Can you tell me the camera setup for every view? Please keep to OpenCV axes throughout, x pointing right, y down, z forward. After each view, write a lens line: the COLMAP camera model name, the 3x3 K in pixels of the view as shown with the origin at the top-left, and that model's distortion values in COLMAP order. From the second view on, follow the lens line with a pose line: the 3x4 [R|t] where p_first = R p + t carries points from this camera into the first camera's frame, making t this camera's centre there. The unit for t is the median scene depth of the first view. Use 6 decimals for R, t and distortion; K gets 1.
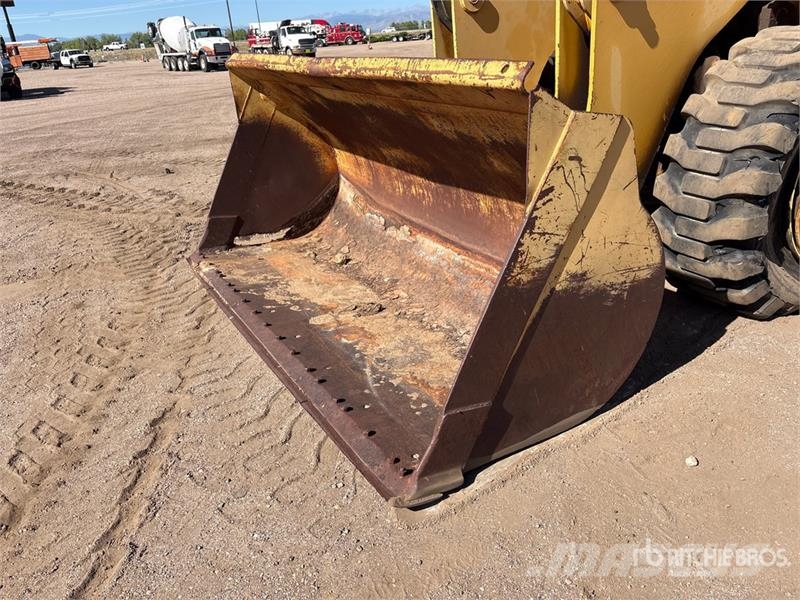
lens RADIAL K [[627.6, 0, 404.2], [0, 627.6, 316.1], [0, 0, 1]] dist [0.029201, -0.028458]
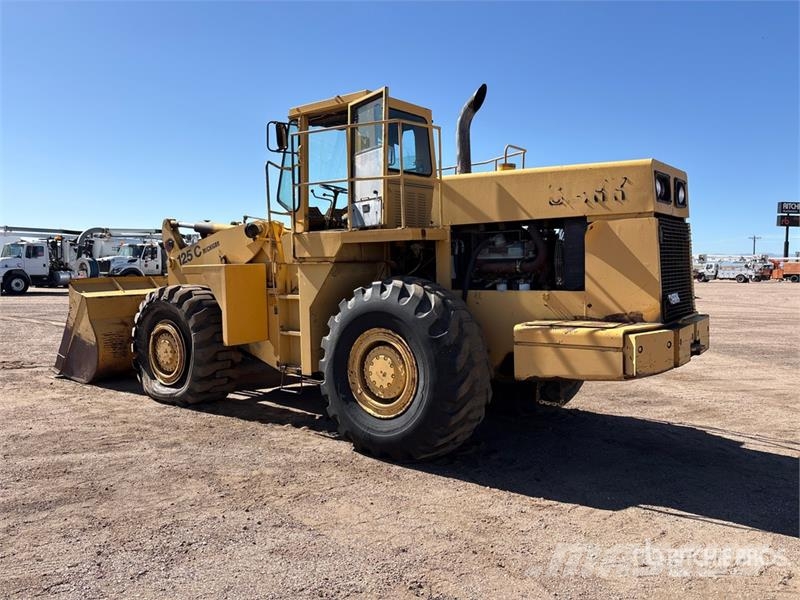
lens RADIAL K [[627.6, 0, 405.2], [0, 627.6, 304.0], [0, 0, 1]] dist [0.029201, -0.028458]
pose [[0.352653, 0.120292, -0.927990, 3.026178], [-0.409940, 0.911335, -0.037652, -0.605202], [0.841181, 0.393699, 0.370697, 0.783549]]
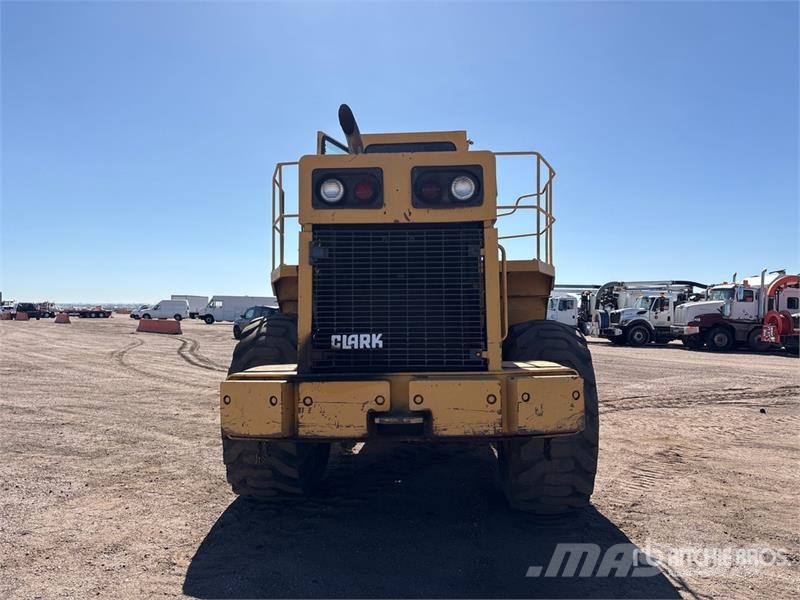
lens RADIAL K [[627.6, 0, 404.0], [0, 627.6, 302.8], [0, 0, 1]] dist [0.029201, -0.028458]
pose [[-0.573319, 0.036752, -0.818508, 2.575623], [-0.317030, 0.911227, 0.262978, -1.380144], [0.755511, 0.410262, -0.510772, 2.692037]]
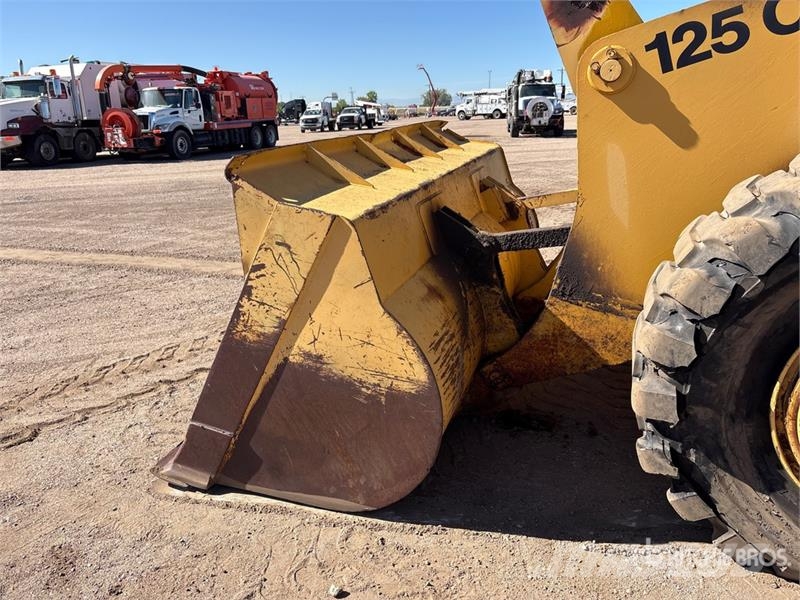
lens RADIAL K [[627.6, 0, 422.1], [0, 627.6, 300.2], [0, 0, 1]] dist [0.029201, -0.028458]
pose [[0.636779, 0.259893, -0.725926, 0.750550], [-0.317702, 0.946284, 0.060098, -0.181870], [0.702551, 0.192359, 0.685143, 0.267138]]
